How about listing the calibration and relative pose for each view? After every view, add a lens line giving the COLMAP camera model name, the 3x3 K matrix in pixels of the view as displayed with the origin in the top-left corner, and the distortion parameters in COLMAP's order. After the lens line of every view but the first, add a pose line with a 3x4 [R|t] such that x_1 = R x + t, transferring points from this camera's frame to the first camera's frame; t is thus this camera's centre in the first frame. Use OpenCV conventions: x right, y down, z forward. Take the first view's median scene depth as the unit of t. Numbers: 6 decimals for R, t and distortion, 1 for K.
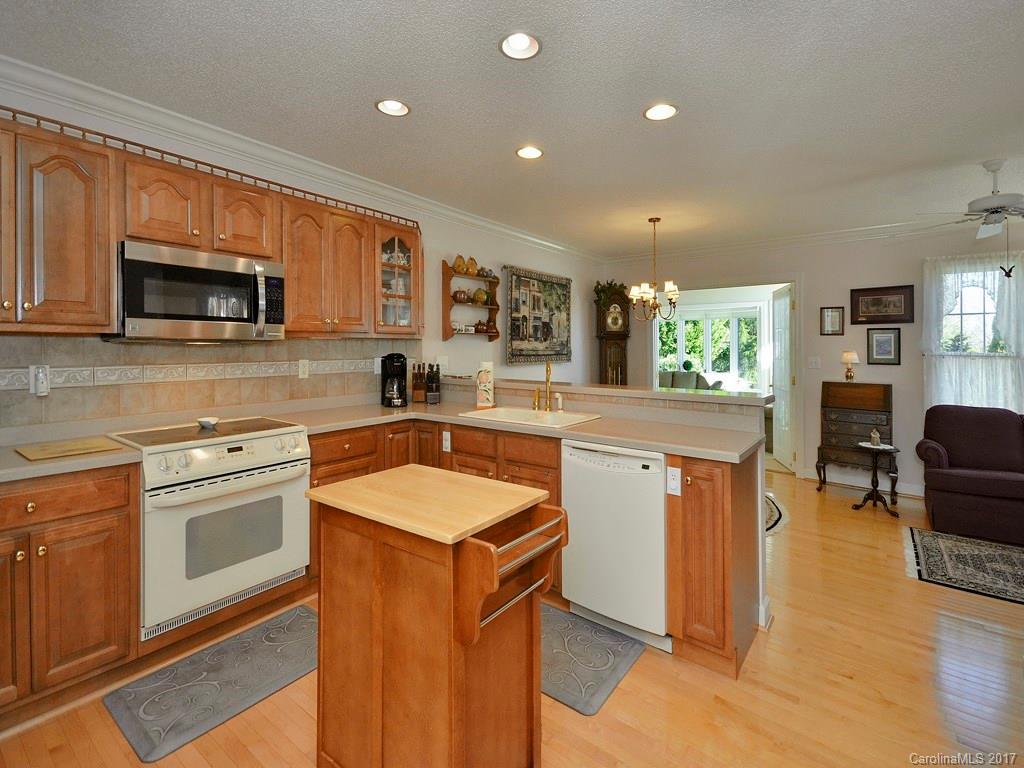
lens RADIAL K [[502.6, 0, 513.7], [0, 502.6, 345.9], [0, 0, 1]] dist [0.001049, -0.000258]
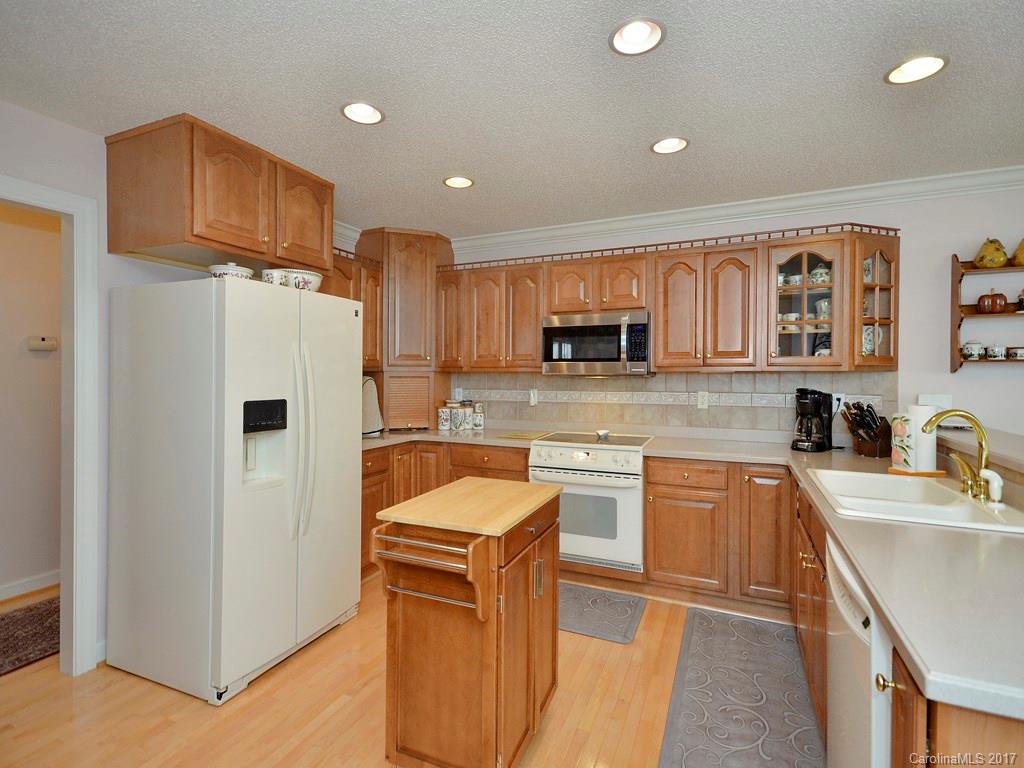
lens RADIAL K [[471.5, 0, 527.9], [0, 471.5, 368.5], [0, 0, 1]] dist [0.000644, 0.000374]
pose [[0.220475, -0.007601, -0.975363, 0.466135], [0.001977, 0.999971, -0.007346, -0.014785], [0.975391, -0.000309, 0.220484, 0.373692]]
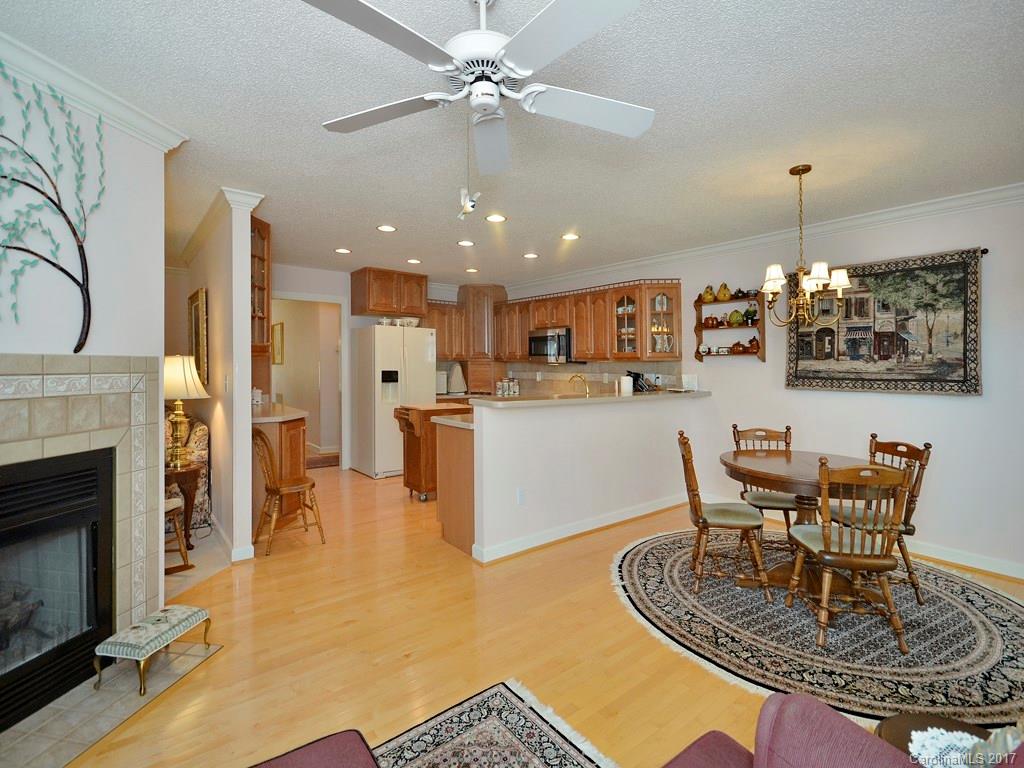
lens RADIAL K [[500.8, 0, 512.0], [0, 500.8, 384.0], [0, 0, 1]] dist [-0.001269, -0.000053]
pose [[-0.294287, 0.032748, -0.955156, 1.424905], [-0.006507, 0.999321, 0.036267, 0.003526], [0.955695, 0.016888, -0.293874, 1.172238]]
